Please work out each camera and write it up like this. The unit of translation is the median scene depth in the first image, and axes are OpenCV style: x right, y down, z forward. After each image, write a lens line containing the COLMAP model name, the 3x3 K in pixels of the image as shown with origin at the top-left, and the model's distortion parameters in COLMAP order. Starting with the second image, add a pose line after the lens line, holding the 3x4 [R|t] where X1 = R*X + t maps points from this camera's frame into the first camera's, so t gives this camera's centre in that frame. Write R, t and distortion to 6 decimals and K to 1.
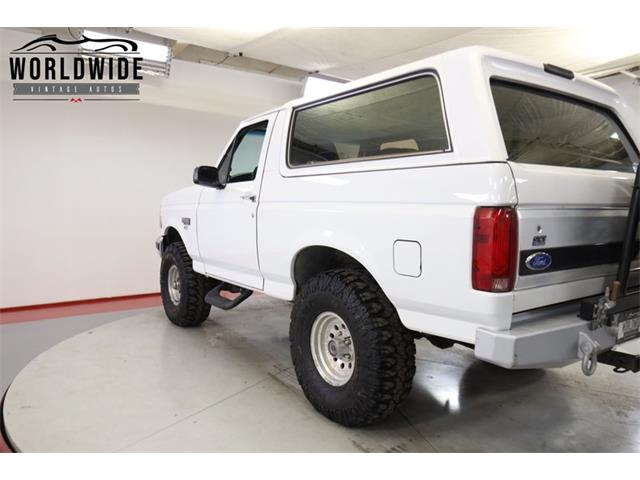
lens RADIAL K [[475.2, 0, 320.0], [0, 475.2, 240.0], [0, 0, 1]] dist [-0.005996, -0.000823]
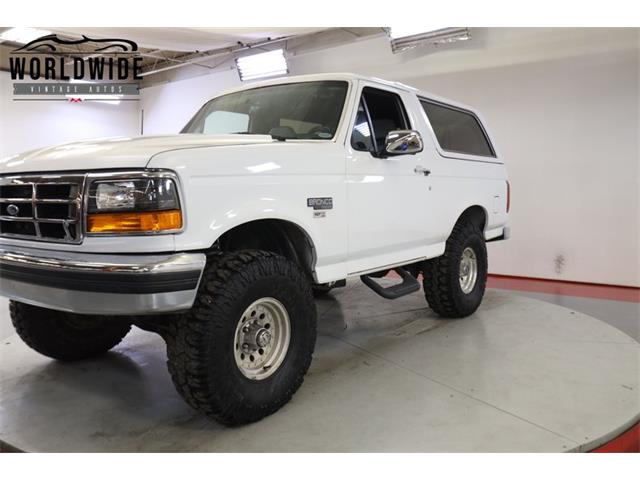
lens RADIAL K [[544.7, 0, 320.0], [0, 544.7, 240.0], [0, 0, 1]] dist [-0.002785, -0.000185]
pose [[-0.305115, -0.091059, 0.947952, -1.518526], [0.074083, 0.990132, 0.118956, -0.123155], [-0.949430, 0.106522, -0.295358, 1.966394]]
